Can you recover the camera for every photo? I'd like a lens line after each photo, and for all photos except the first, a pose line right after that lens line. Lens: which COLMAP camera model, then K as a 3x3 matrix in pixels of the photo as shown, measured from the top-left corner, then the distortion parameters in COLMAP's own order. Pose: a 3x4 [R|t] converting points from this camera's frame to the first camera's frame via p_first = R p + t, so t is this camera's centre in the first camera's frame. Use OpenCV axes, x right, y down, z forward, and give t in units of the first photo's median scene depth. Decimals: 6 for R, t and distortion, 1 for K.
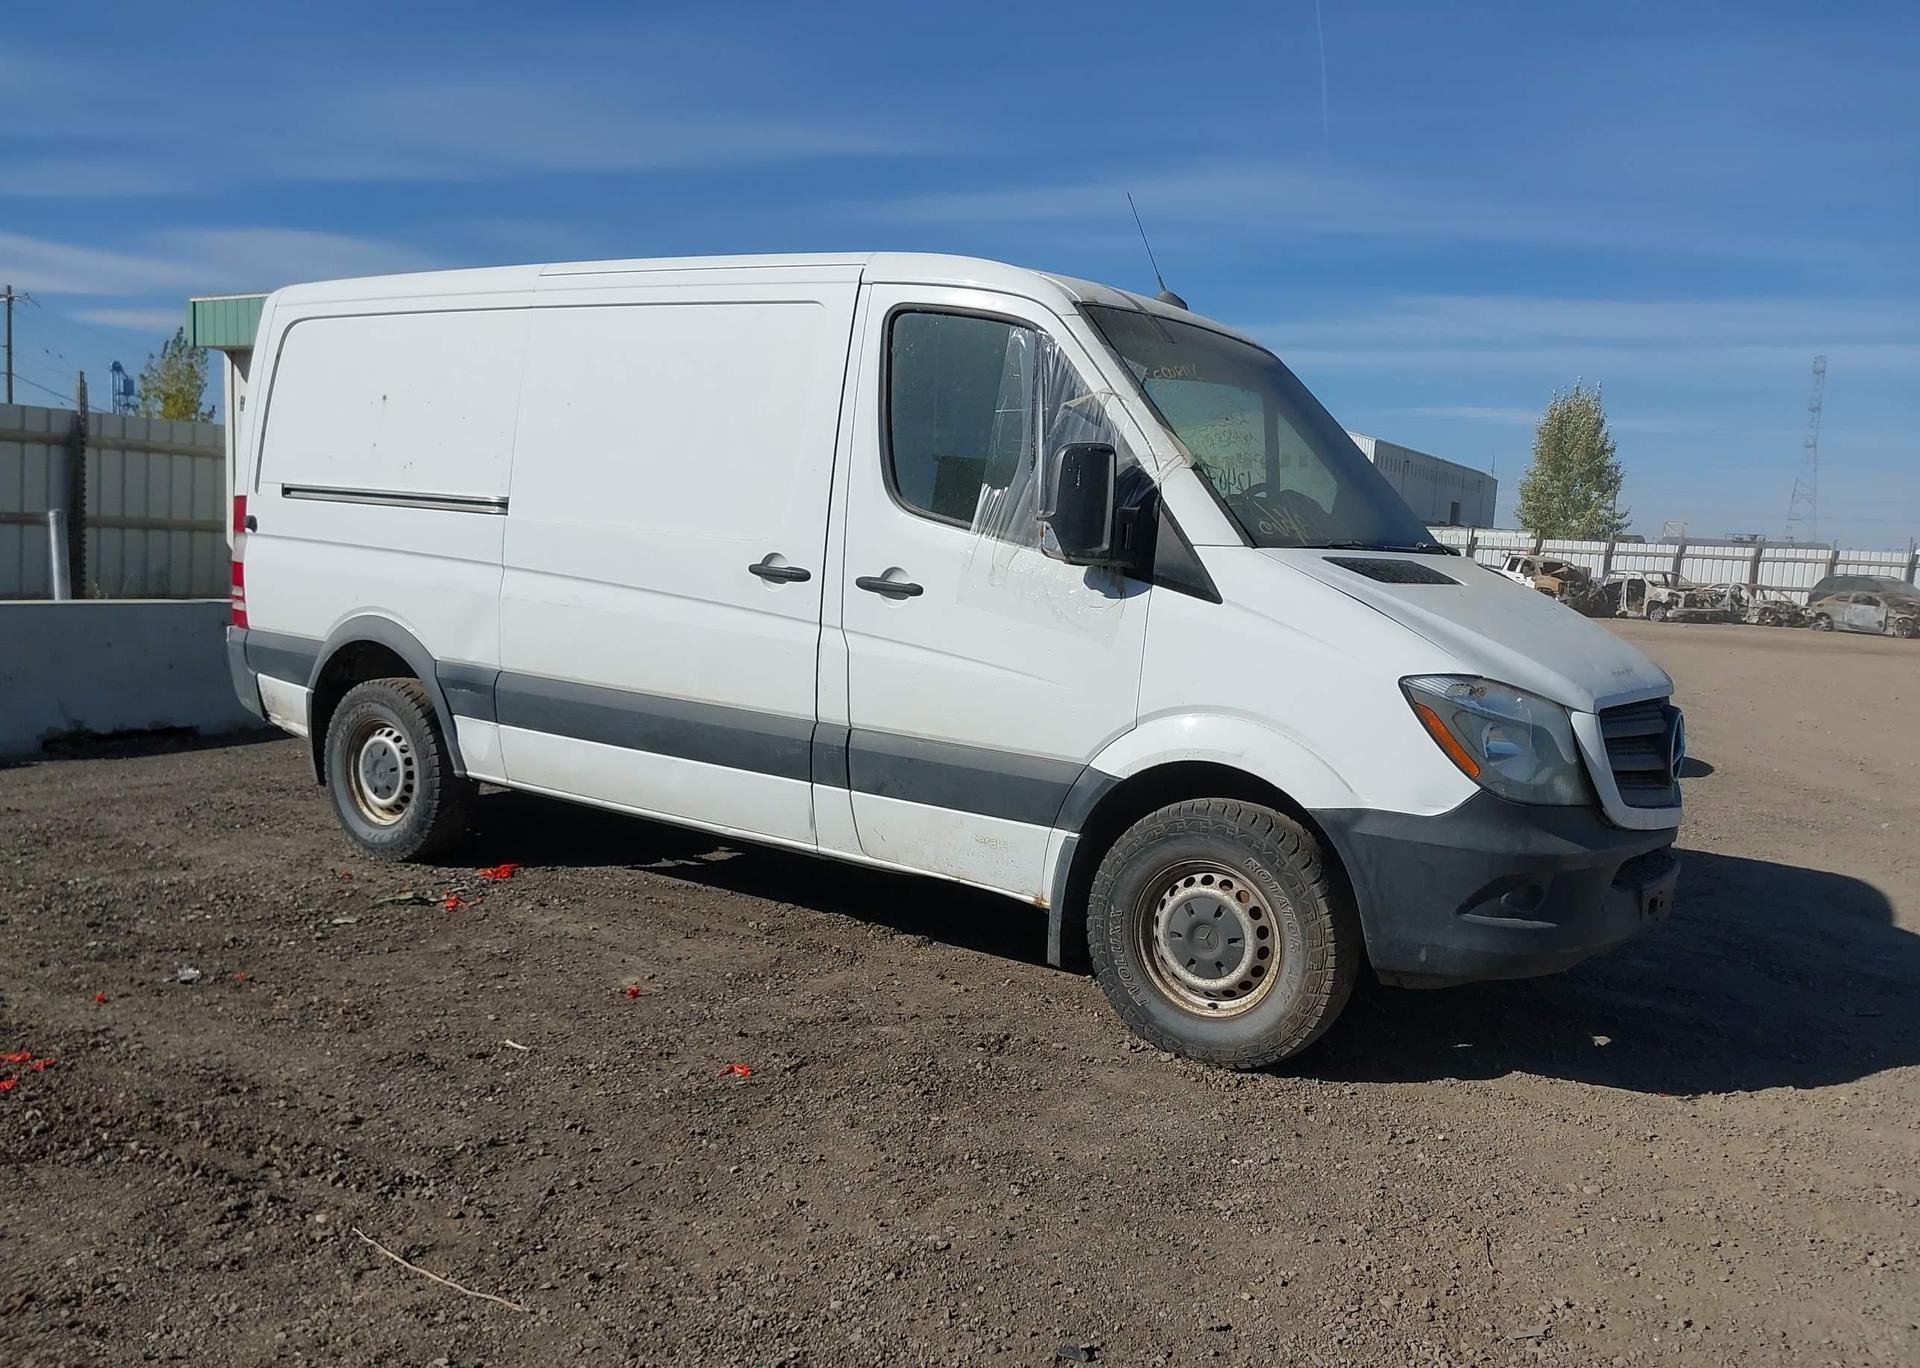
lens RADIAL K [[1498.5, 0, 970.4], [0, 1498.5, 694.3], [0, 0, 1]] dist [0.073181, -0.097089]
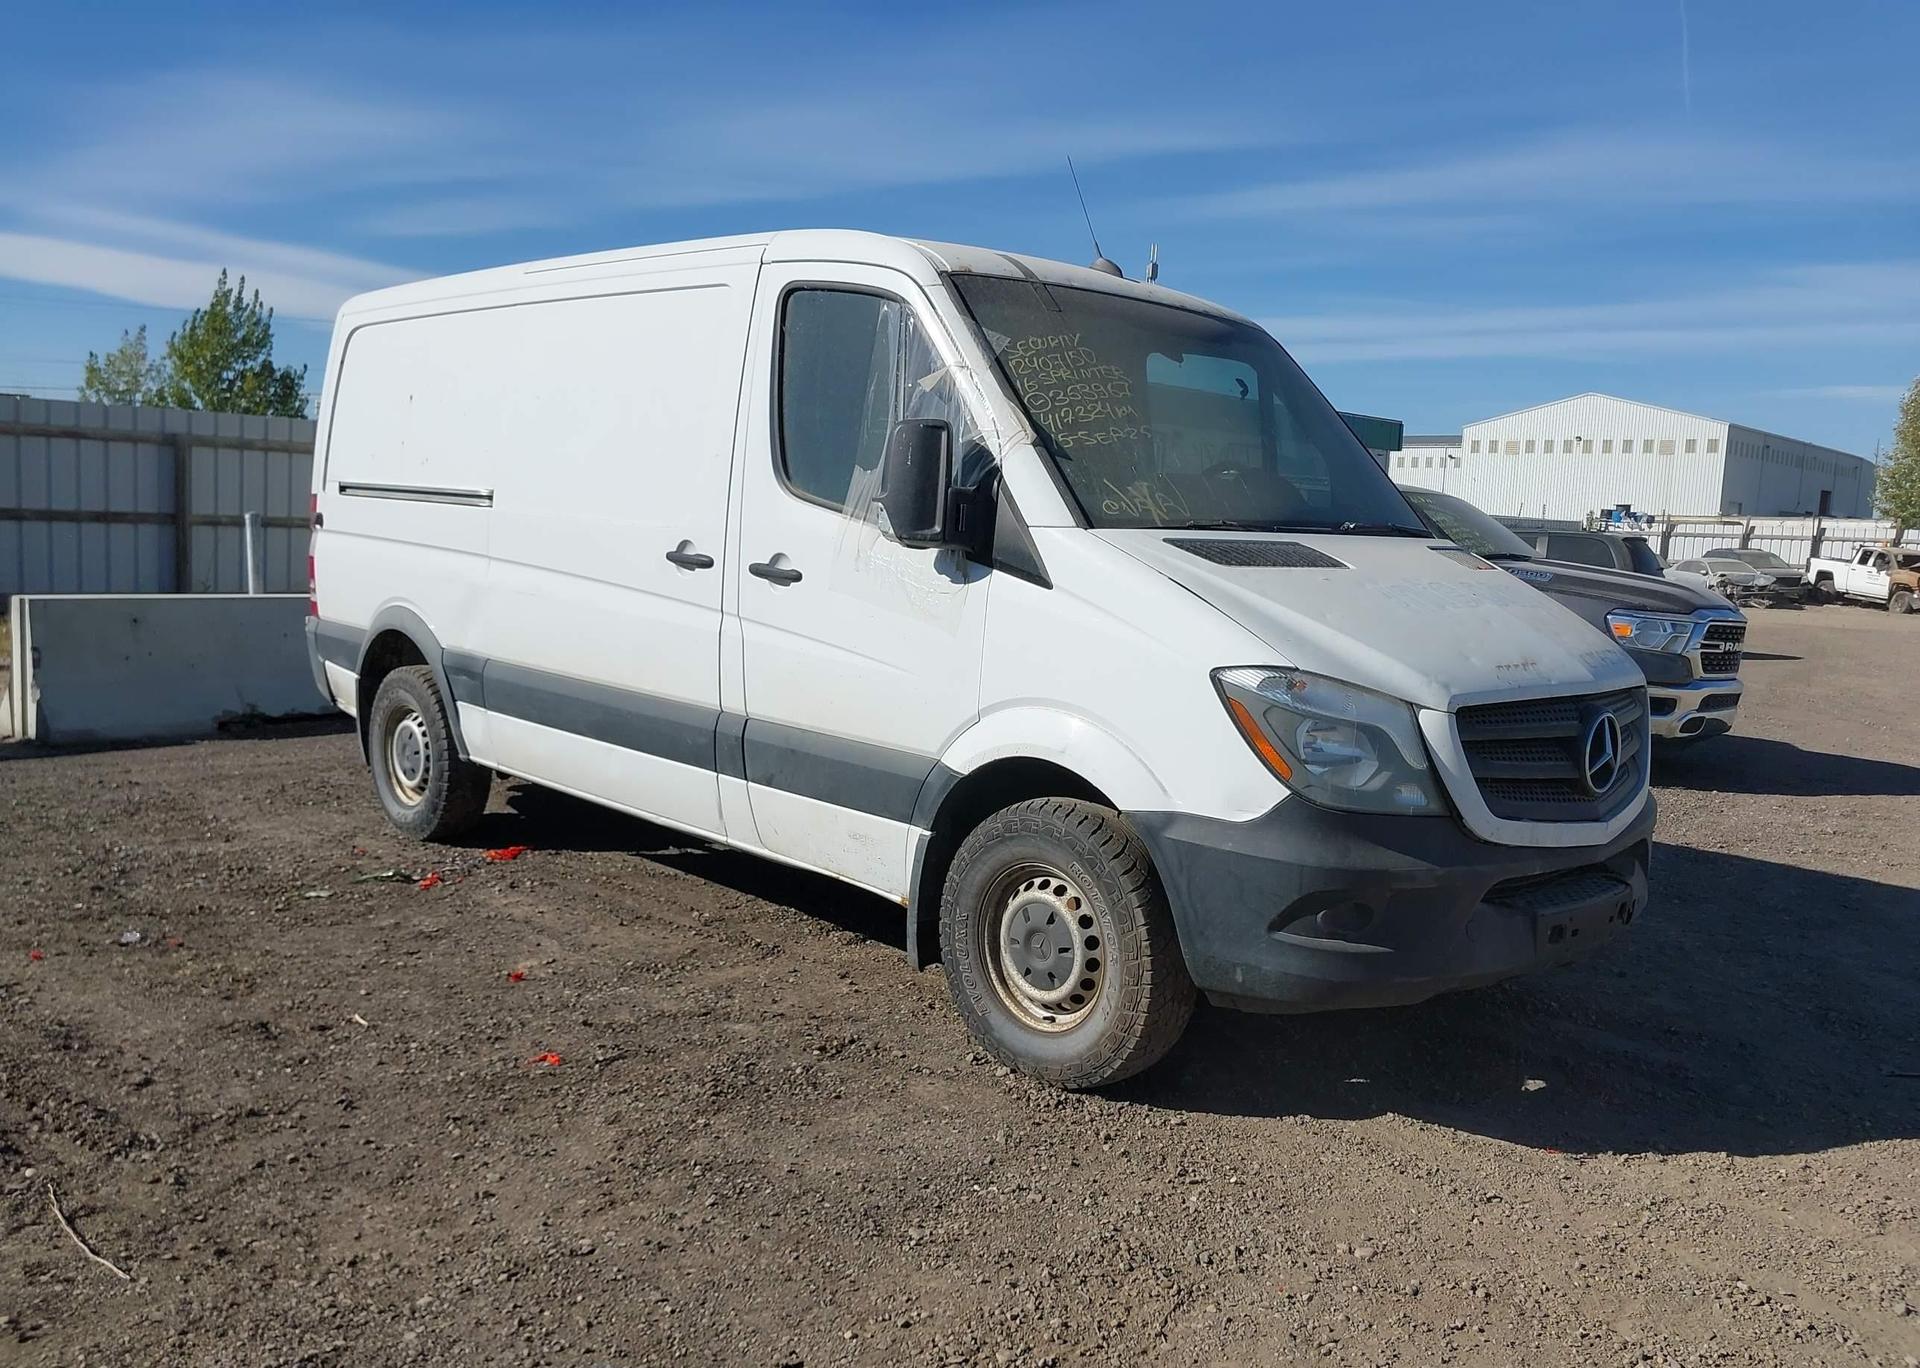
lens RADIAL K [[1498.5, 0, 968.1], [0, 1498.5, 697.9], [0, 0, 1]] dist [0.073181, -0.097089]
pose [[0.978938, 0.012922, -0.203747, 0.269274], [-0.012320, 0.999915, 0.004224, 0.003679], [0.203784, -0.001625, 0.979014, 0.069909]]
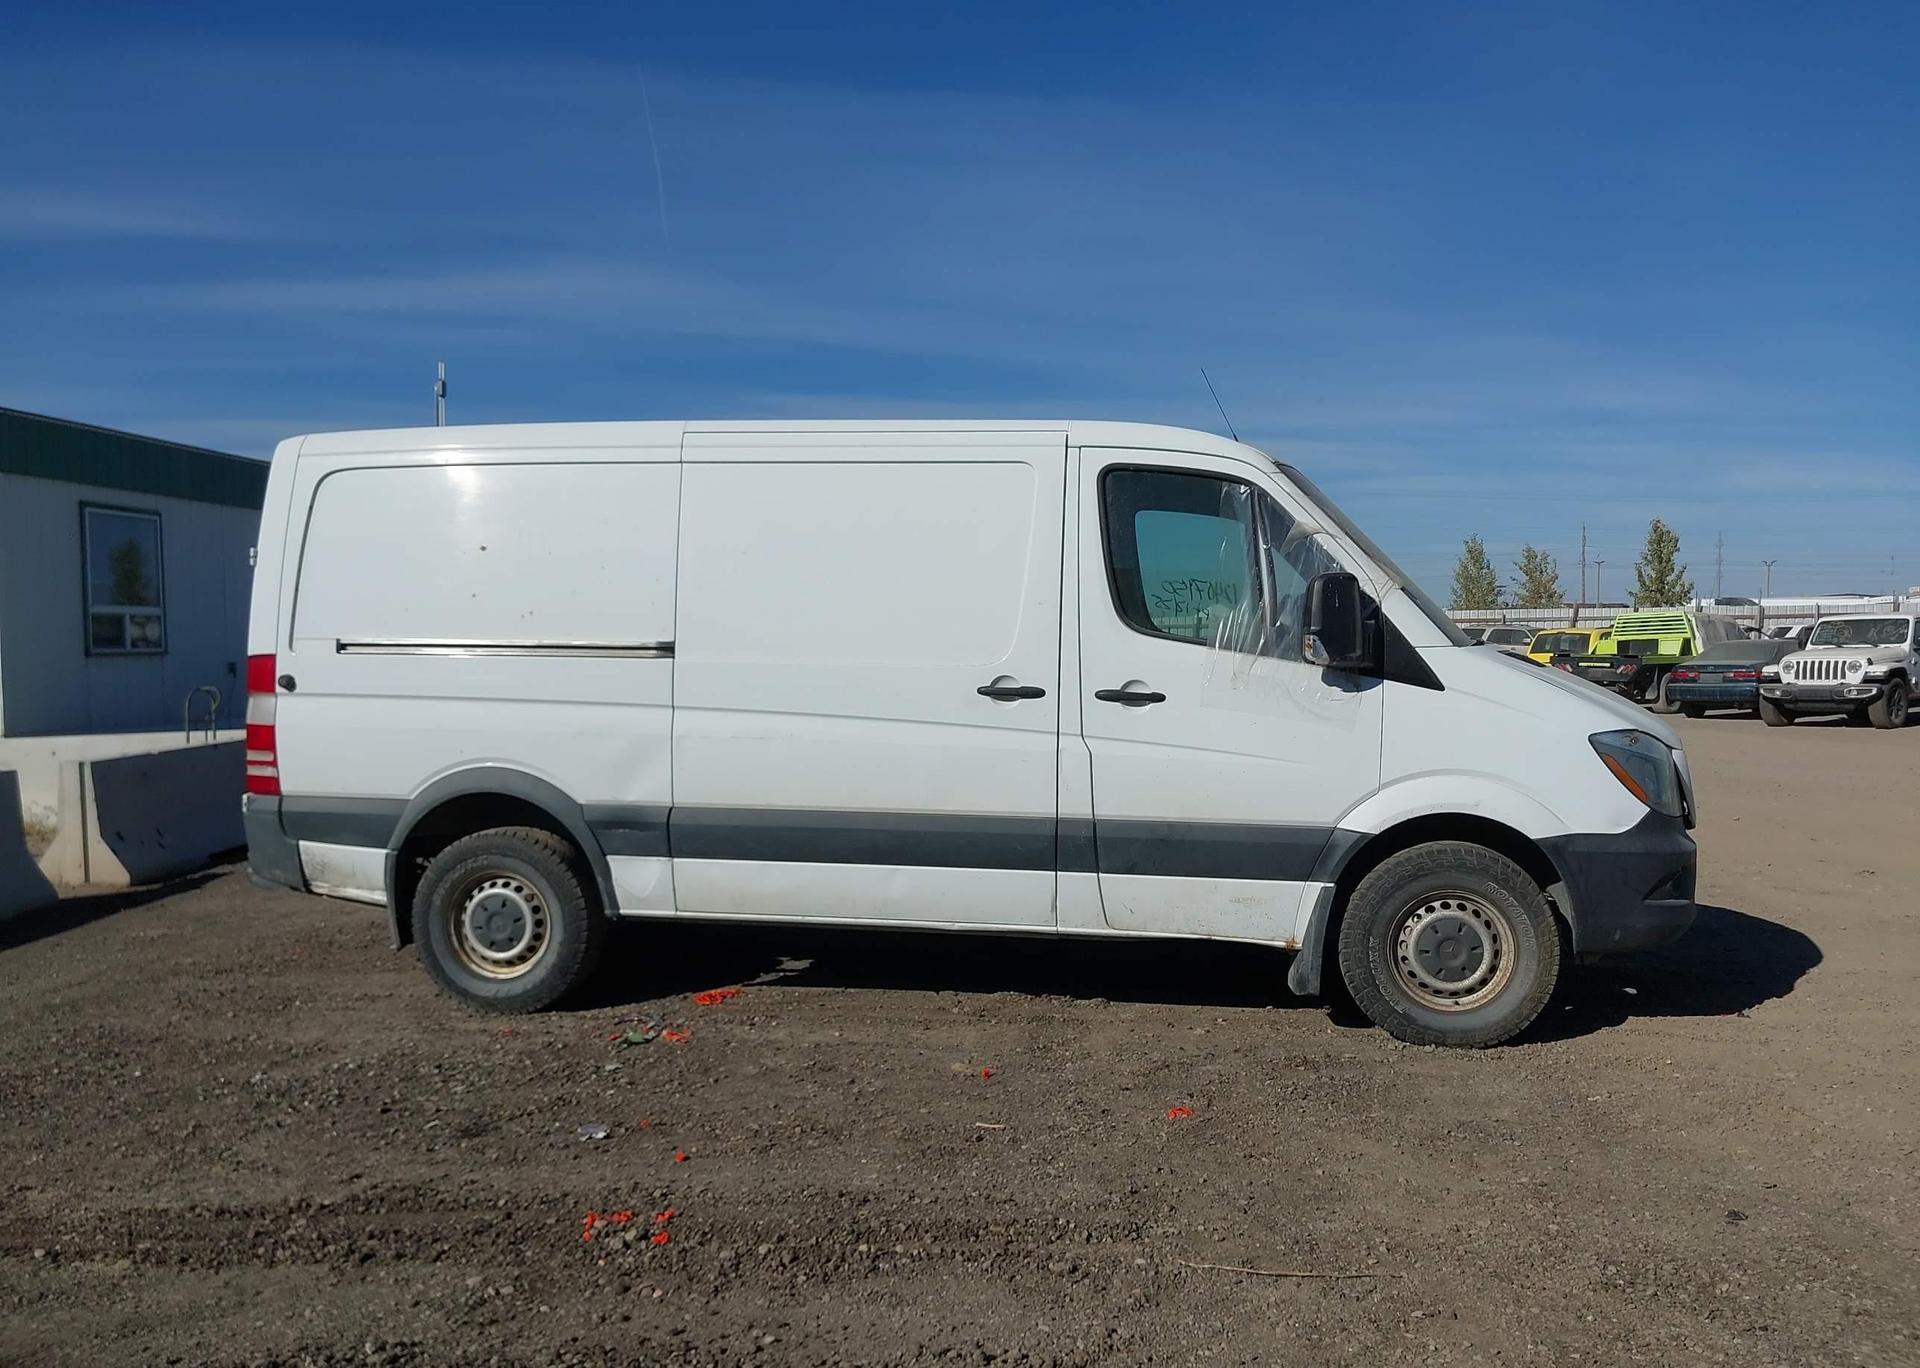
lens RADIAL K [[1498.5, 0, 969.0], [0, 1498.5, 684.0], [0, 0, 1]] dist [0.073181, -0.097089]
pose [[0.918459, -0.070166, 0.389242, -0.635194], [0.095602, 0.994340, -0.046341, -0.039126], [-0.383788, 0.079775, 0.919969, -0.045159]]
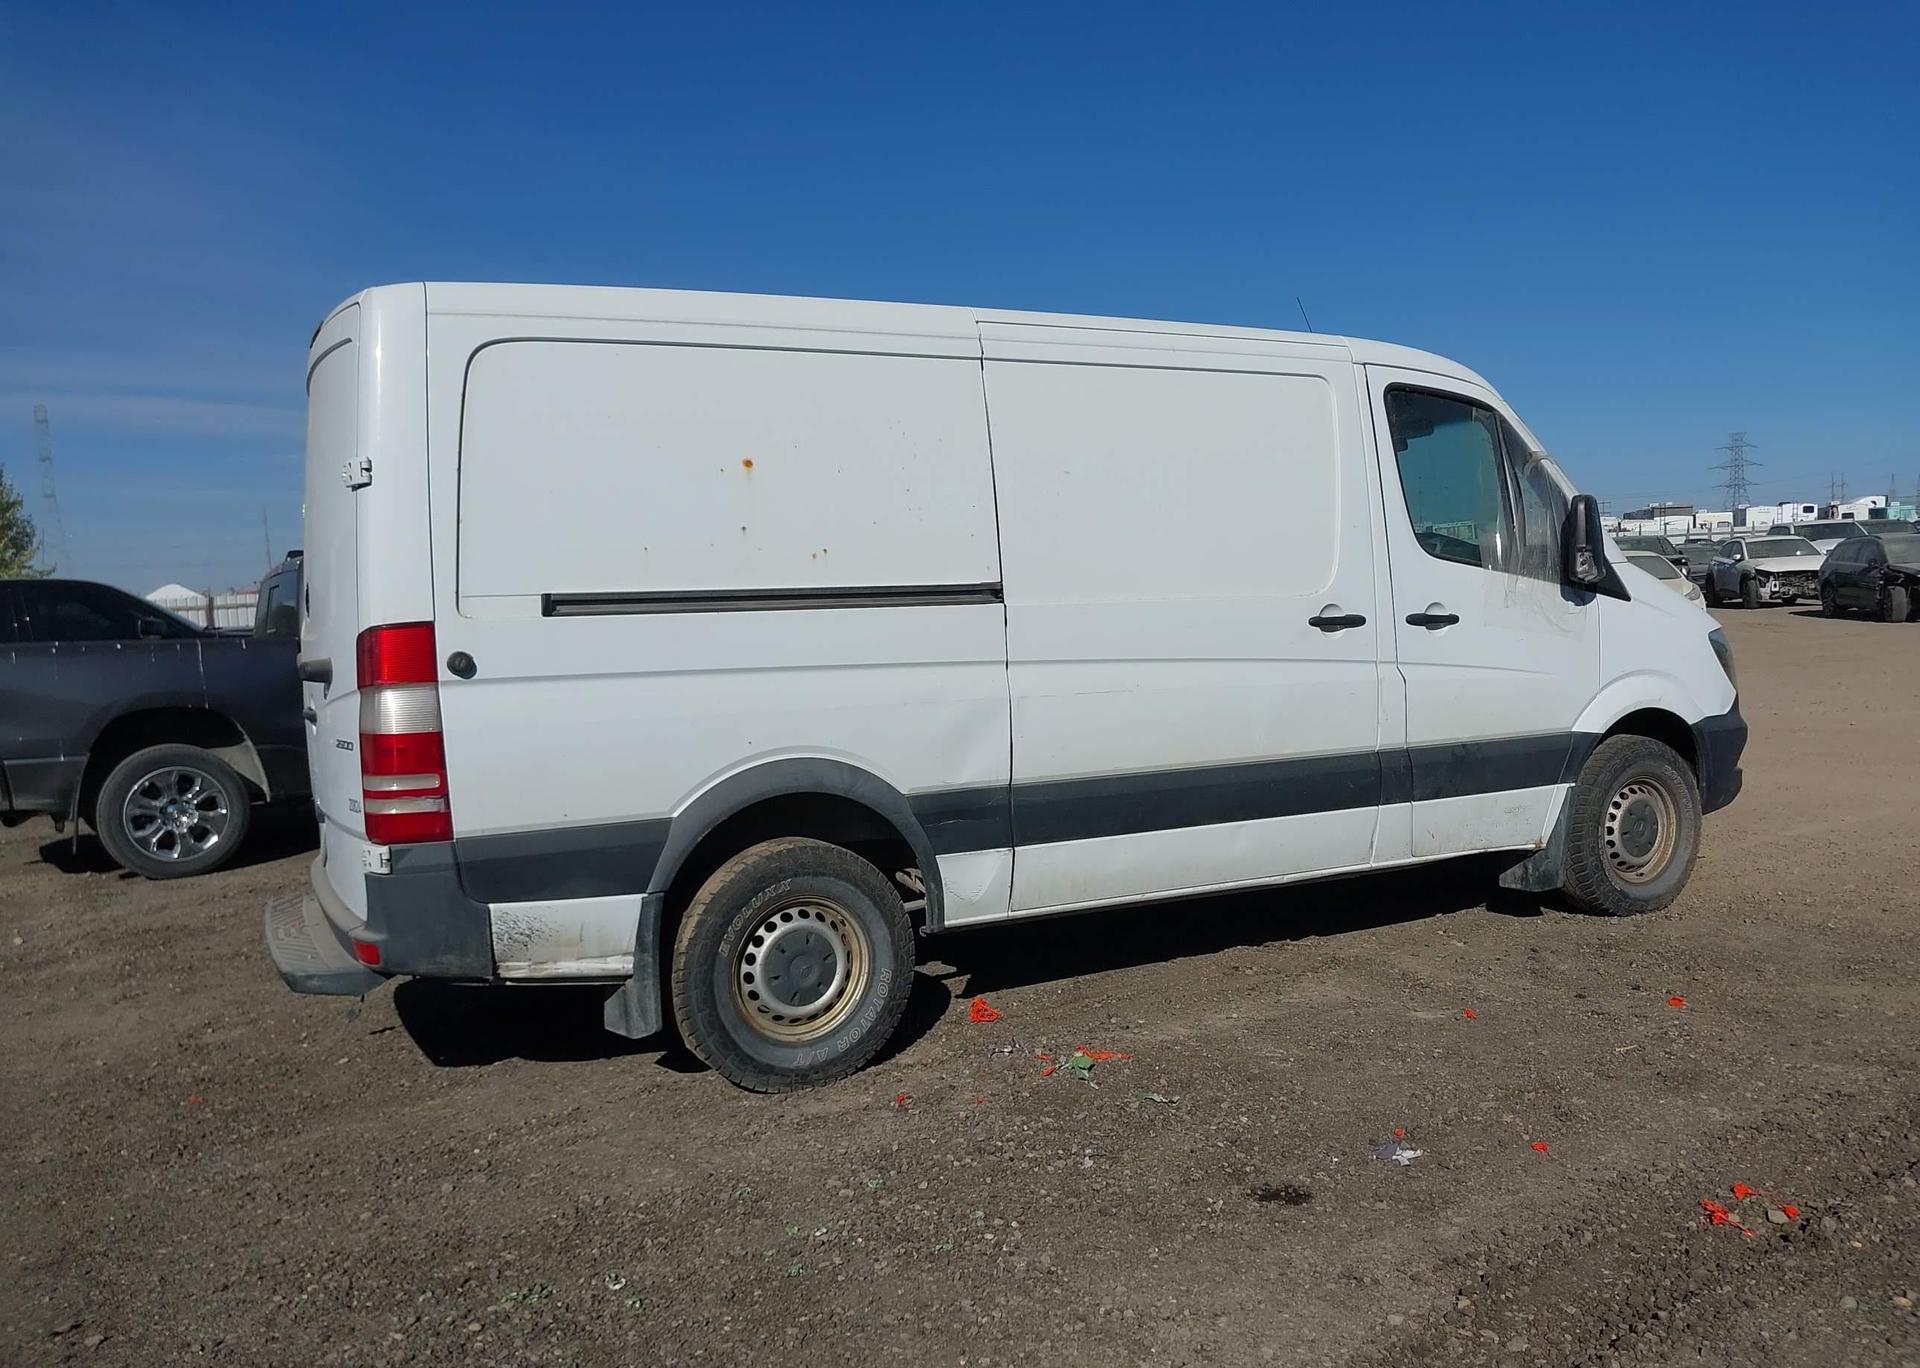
lens RADIAL K [[1498.5, 0, 954.9], [0, 1498.5, 693.1], [0, 0, 1]] dist [0.073181, -0.097089]
pose [[0.487121, -0.135285, 0.862792, -1.275555], [0.162958, 0.984658, 0.062390, -0.151150], [-0.857996, 0.110207, 0.501694, 0.734706]]
